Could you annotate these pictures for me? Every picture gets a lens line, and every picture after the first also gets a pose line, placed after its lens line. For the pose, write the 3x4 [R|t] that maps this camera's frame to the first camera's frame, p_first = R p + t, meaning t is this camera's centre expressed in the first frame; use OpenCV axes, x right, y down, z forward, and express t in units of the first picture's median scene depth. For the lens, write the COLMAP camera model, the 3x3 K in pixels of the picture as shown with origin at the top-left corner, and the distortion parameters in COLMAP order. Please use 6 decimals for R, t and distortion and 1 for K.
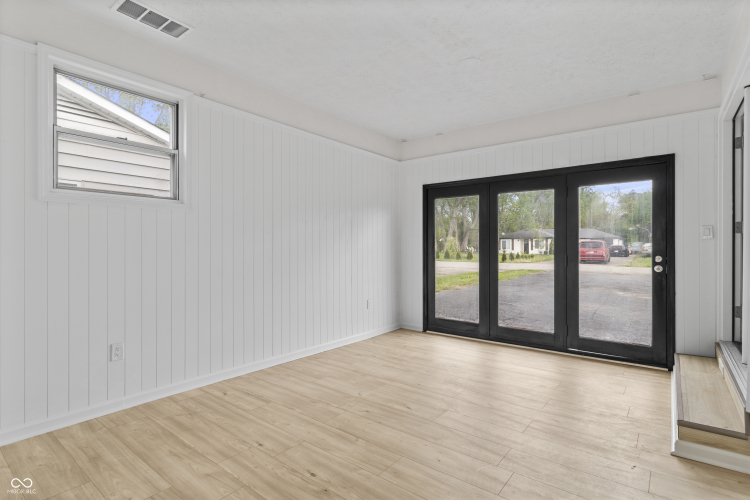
lens RADIAL K [[367.5, 0, 375.0], [0, 367.5, 250.0], [0, 0, 1]] dist [0.001340, 0.000238]
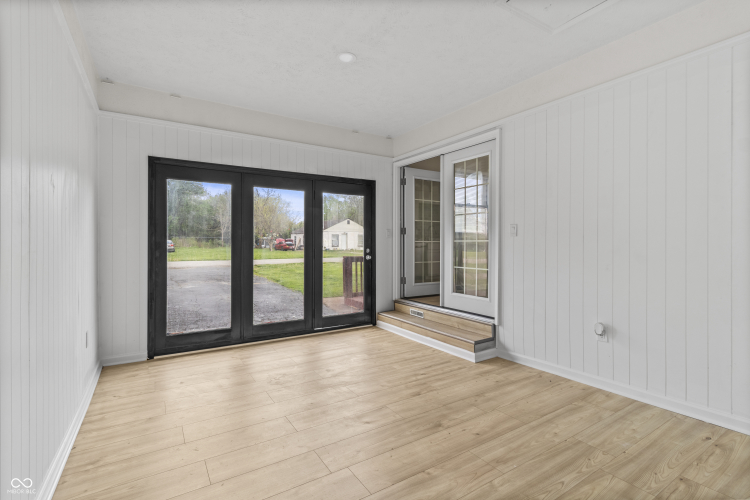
lens RADIAL K [[346.5, 0, 362.7], [0, 346.5, 243.1], [0, 0, 1]] dist [0.001036, 0.009335]
pose [[0.352841, 0.002405, 0.935680, -0.467251], [0.007920, 0.999953, -0.005557, 0.001635], [-0.935650, 0.009371, 0.352806, 0.480865]]
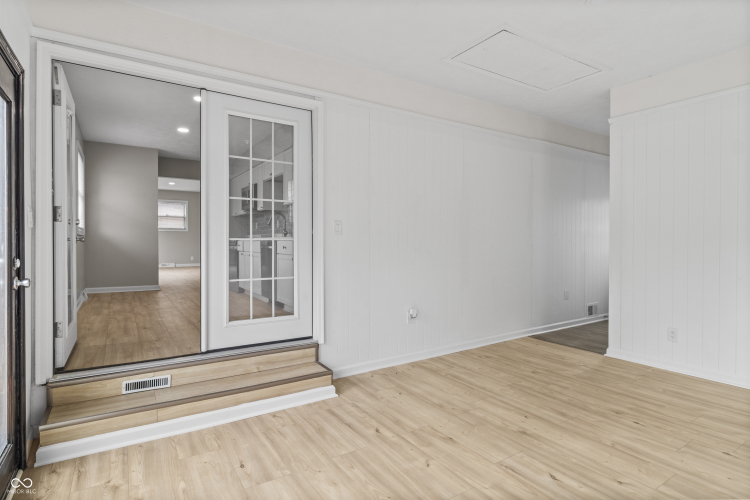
lens RADIAL K [[400.7, 0, 369.6], [0, 400.7, 242.6], [0, 0, 1]] dist [-0.000300, -0.000521]
pose [[-0.943903, -0.003049, 0.330208, 0.114783], [0.000513, 0.999943, 0.010701, -0.009691], [-0.330222, 0.010270, -0.943848, 1.223671]]
